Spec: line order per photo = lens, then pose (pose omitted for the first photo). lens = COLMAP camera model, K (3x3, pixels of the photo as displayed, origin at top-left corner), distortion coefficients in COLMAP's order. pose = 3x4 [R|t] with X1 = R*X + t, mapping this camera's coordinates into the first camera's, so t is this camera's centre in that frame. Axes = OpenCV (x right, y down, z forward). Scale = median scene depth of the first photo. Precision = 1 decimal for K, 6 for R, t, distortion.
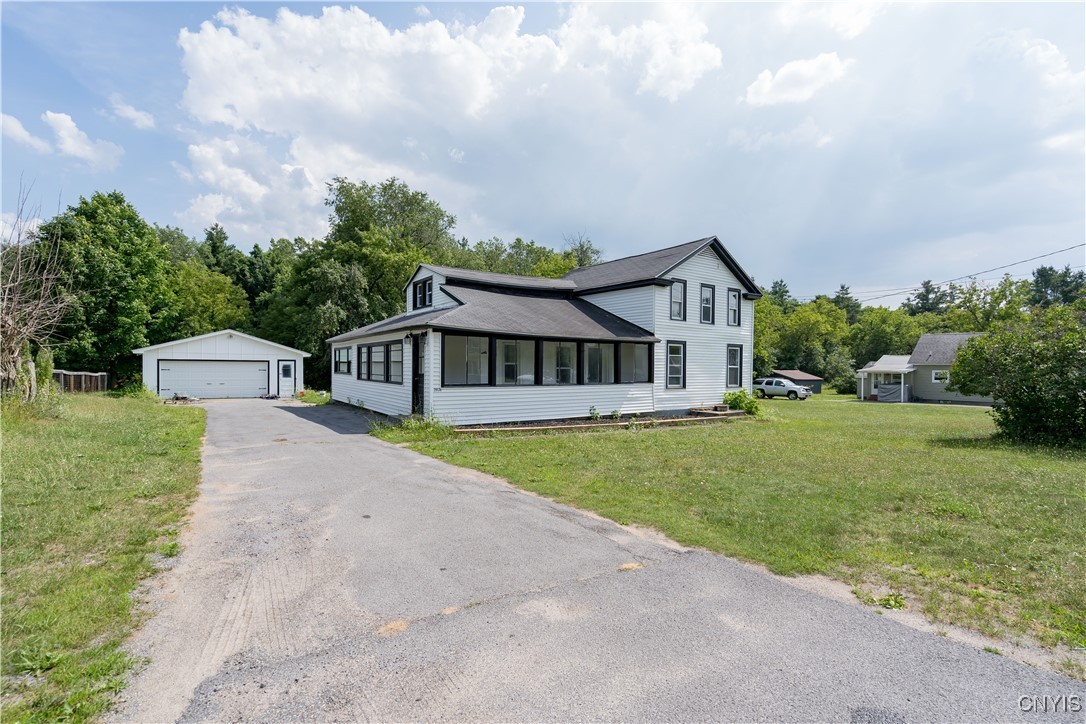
lens RADIAL K [[514.1, 0, 542.7], [0, 514.1, 362.5], [0, 0, 1]] dist [0.006054, 0.000332]
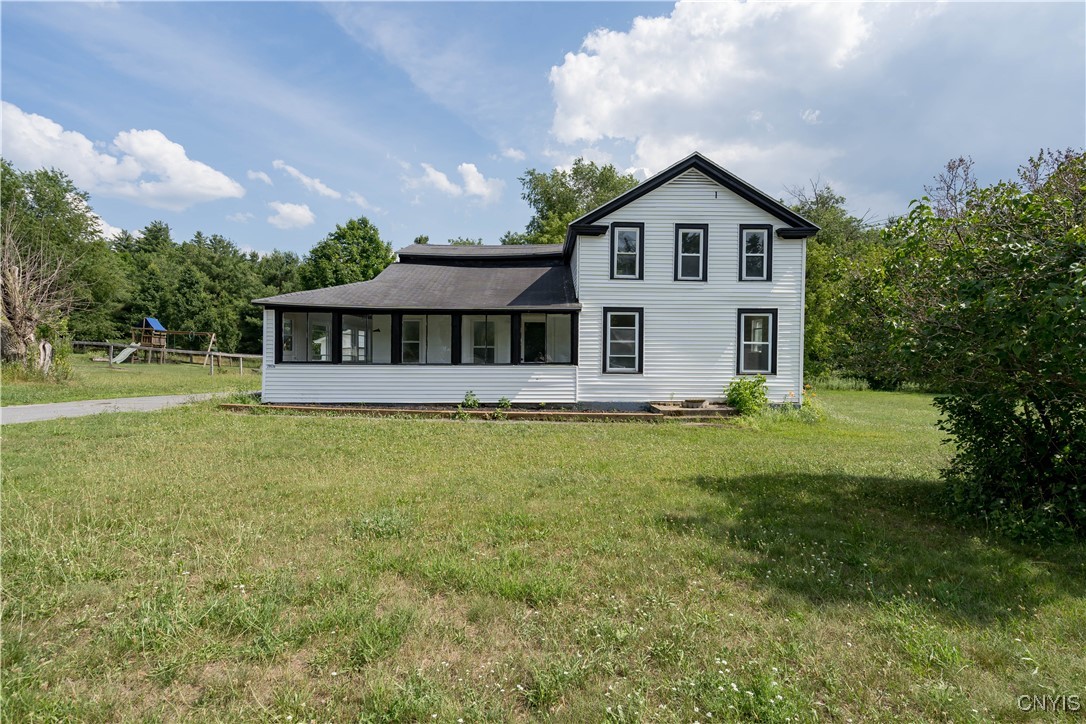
lens RADIAL K [[528.5, 0, 543.7], [0, 528.5, 366.4], [0, 0, 1]] dist [0.003275, 0.000140]
pose [[0.822422, 0.010722, -0.568777, 0.593226], [0.004853, 0.999654, 0.025862, 0.020993], [0.568858, -0.024030, 0.822085, 0.318616]]
